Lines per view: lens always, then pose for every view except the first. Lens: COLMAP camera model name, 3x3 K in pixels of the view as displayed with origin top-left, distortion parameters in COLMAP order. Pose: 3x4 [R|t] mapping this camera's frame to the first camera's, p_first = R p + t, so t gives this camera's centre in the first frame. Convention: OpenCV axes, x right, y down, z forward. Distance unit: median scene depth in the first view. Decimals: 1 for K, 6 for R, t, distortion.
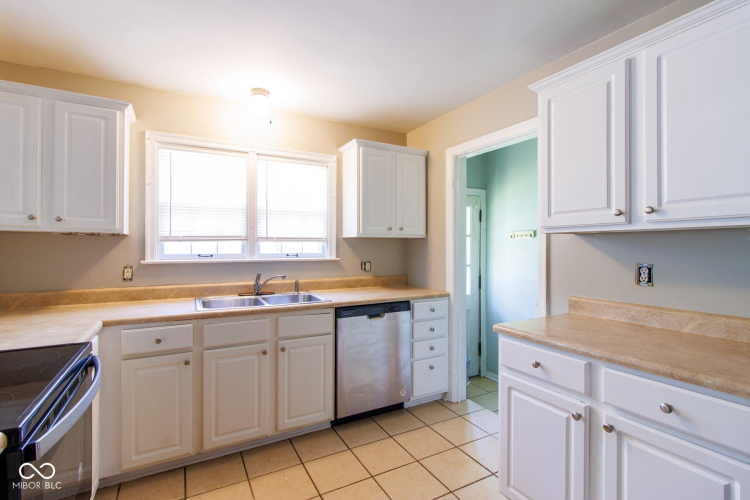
lens RADIAL K [[351.9, 0, 387.1], [0, 351.9, 249.6], [0, 0, 1]] dist [-0.000962, 0.000549]
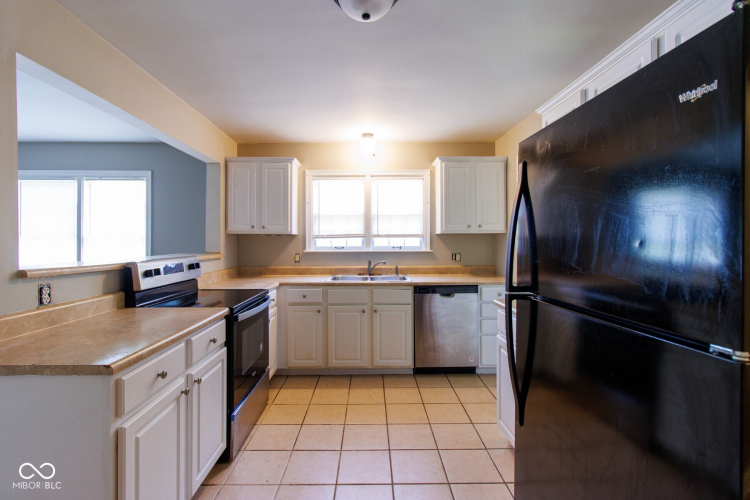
lens RADIAL K [[351.9, 0, 378.7], [0, 351.9, 246.5], [0, 0, 1]] dist [-0.000962, 0.000549]
pose [[0.877069, 0.002850, -0.480356, 0.383145], [0.001197, 0.999966, 0.008117, 0.000480], [0.480363, -0.007694, 0.877036, -0.259776]]
